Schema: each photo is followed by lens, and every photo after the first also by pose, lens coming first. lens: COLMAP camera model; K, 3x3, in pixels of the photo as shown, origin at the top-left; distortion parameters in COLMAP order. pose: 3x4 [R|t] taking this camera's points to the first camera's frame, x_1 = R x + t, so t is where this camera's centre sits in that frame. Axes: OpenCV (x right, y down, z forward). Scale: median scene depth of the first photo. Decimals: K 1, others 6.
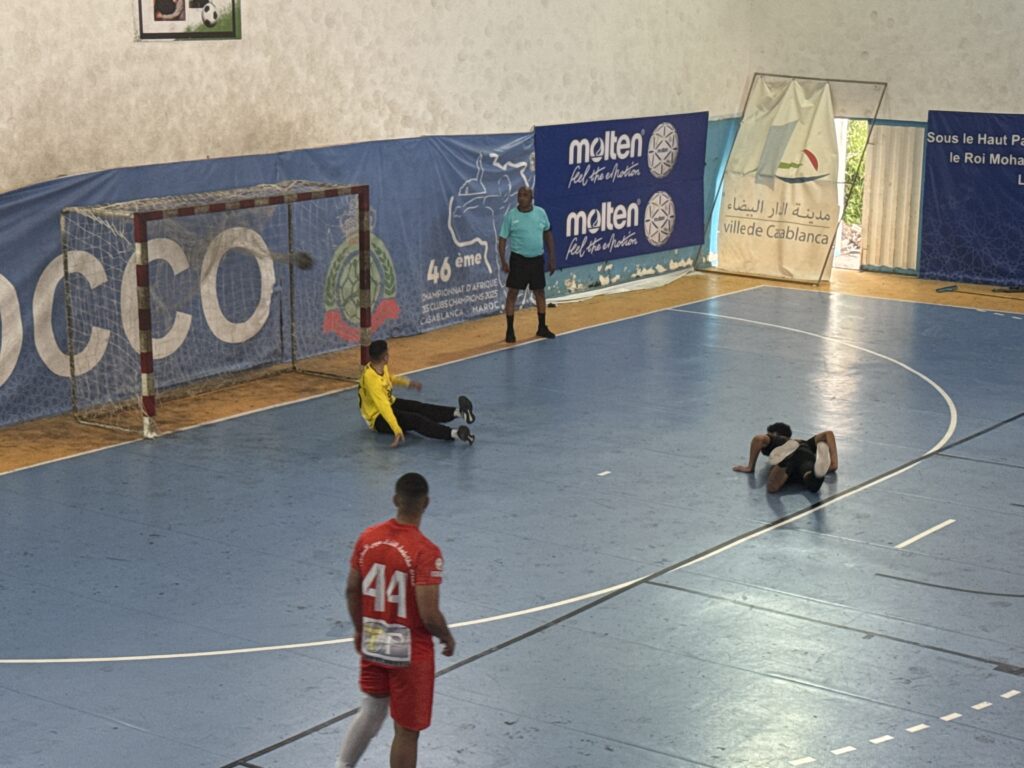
lens RADIAL K [[2021.9, 0, 508.6], [0, 2021.9, 379.0], [0, 0, 1]] dist [0.230826, 0.000000]
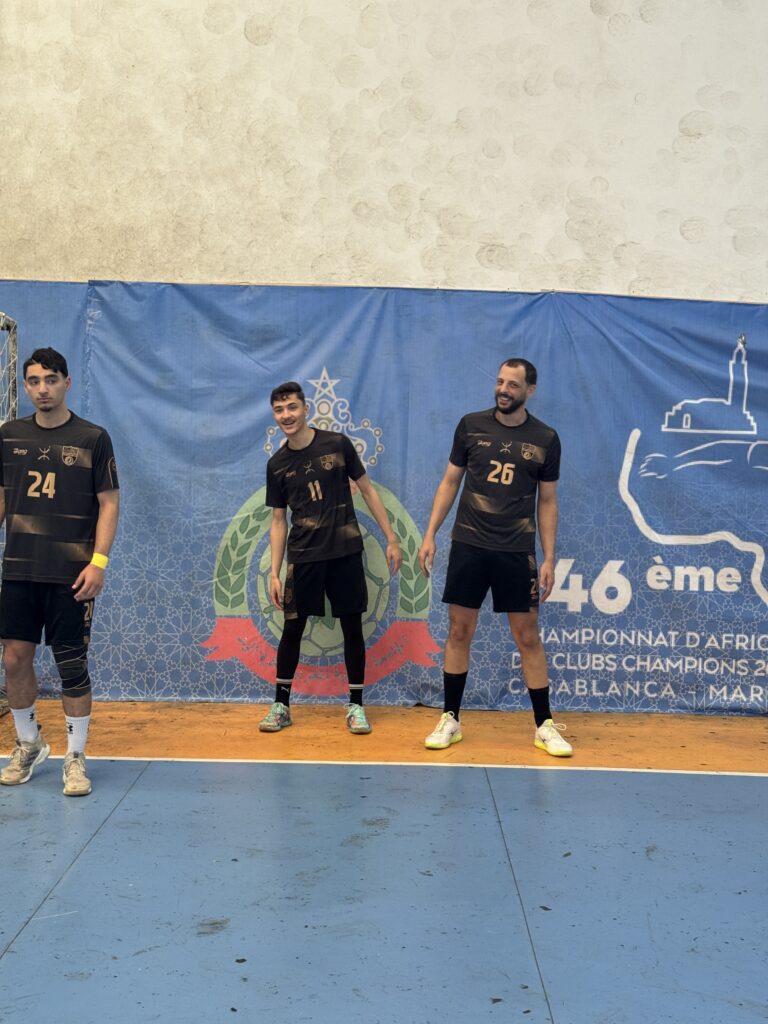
lens RADIAL K [[1456.7, 0, 385.5], [0, 1456.7, 506.9], [0, 0, 1]] dist [0.129768, 0.000000]
pose [[0.583099, 0.049877, -0.810868, 0.214786], [-0.185635, 0.979887, -0.073217, -0.039564], [0.790908, 0.193218, 0.580631, 0.792672]]
